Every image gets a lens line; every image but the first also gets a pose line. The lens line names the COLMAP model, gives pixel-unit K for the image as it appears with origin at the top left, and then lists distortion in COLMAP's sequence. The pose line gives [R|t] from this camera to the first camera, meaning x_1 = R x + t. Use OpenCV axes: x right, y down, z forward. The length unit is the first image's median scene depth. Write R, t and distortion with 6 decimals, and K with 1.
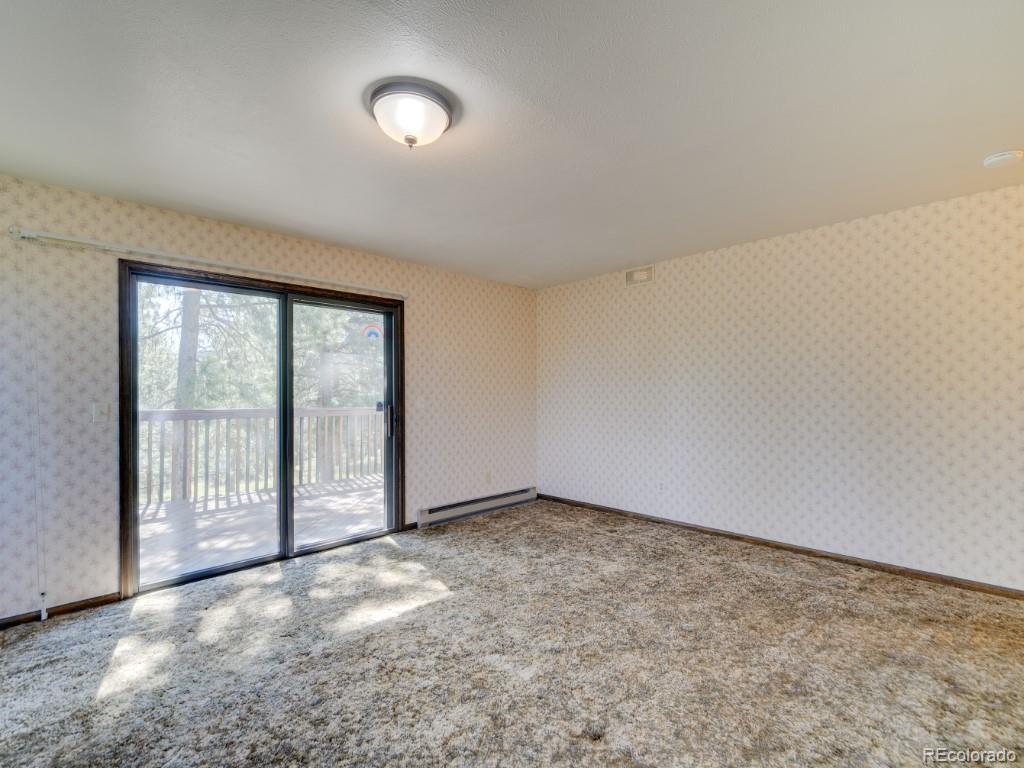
lens RADIAL K [[470.7, 0, 528.3], [0, 470.7, 383.8], [0, 0, 1]] dist [0.021757, -0.000403]
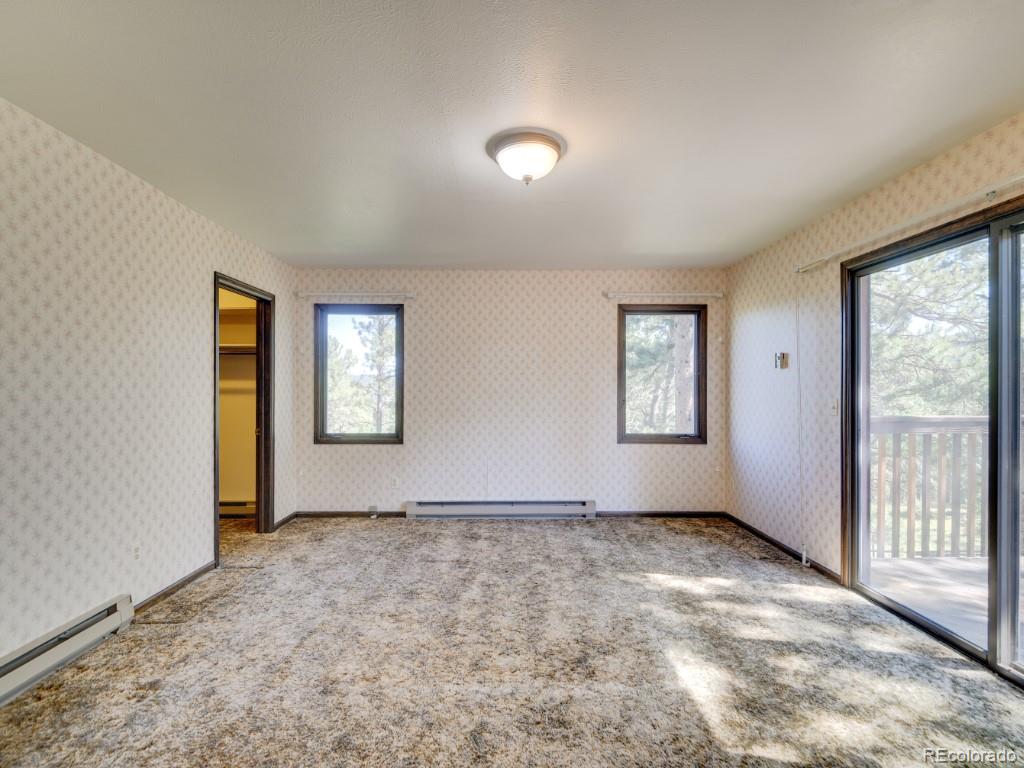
lens RADIAL K [[470.7, 0, 528.3], [0, 470.7, 383.8], [0, 0, 1]] dist [0.021757, -0.000403]
pose [[-0.640983, -0.001261, -0.767554, 0.430015], [-0.000058, 0.999999, -0.001594, 0.012539], [0.767555, -0.000977, -0.640983, 1.249742]]
